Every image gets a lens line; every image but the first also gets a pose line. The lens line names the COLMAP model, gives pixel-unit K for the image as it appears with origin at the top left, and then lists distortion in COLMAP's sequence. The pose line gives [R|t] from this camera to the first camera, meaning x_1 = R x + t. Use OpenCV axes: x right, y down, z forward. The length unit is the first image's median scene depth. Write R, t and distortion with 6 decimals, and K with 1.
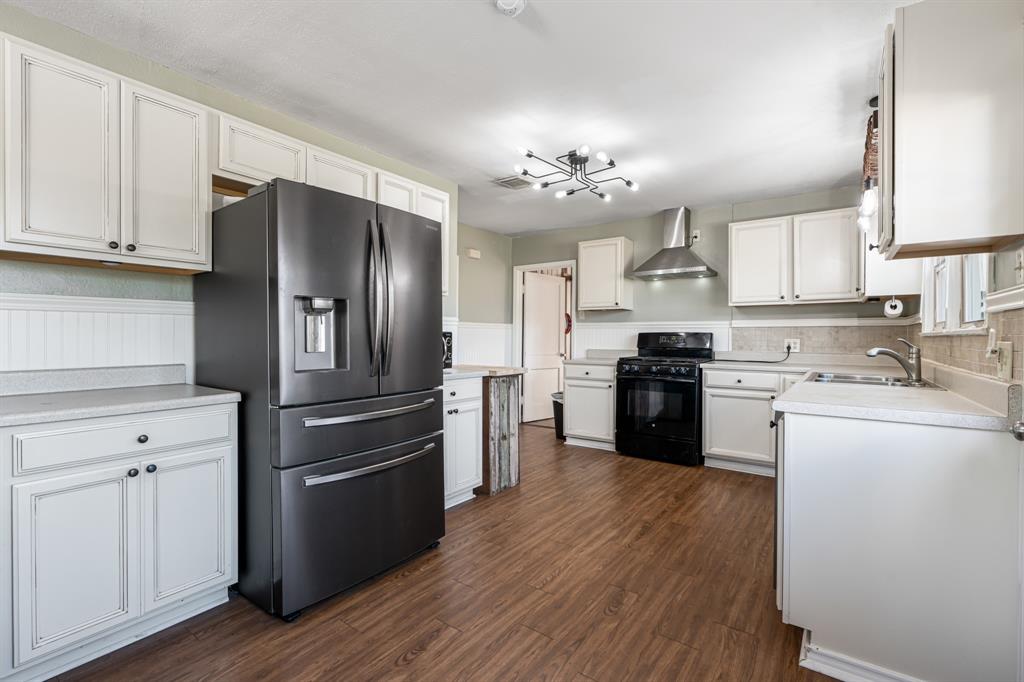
lens RADIAL K [[464.7, 0, 515.6], [0, 464.7, 336.8], [0, 0, 1]] dist [-0.001601, 0.000691]
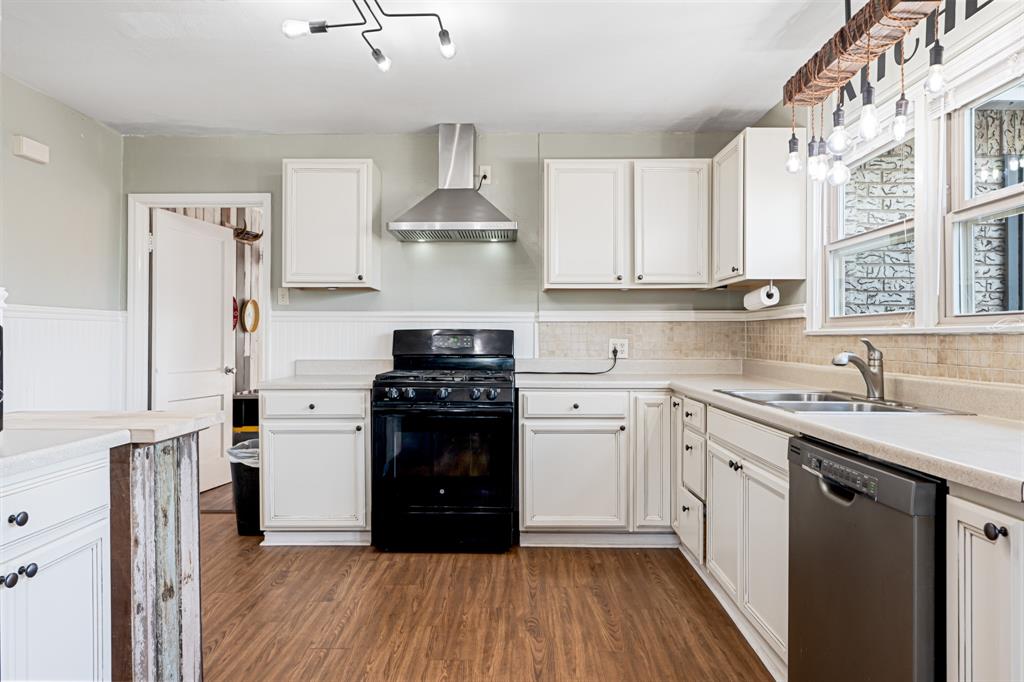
lens RADIAL K [[626.1, 0, 512.7], [0, 626.1, 338.4], [0, 0, 1]] dist [0.005353, 0.001417]
pose [[0.820909, -0.005052, 0.571037, -0.074000], [0.003140, 0.999986, 0.004333, -0.001216], [-0.571050, -0.001764, 0.820913, 0.329558]]
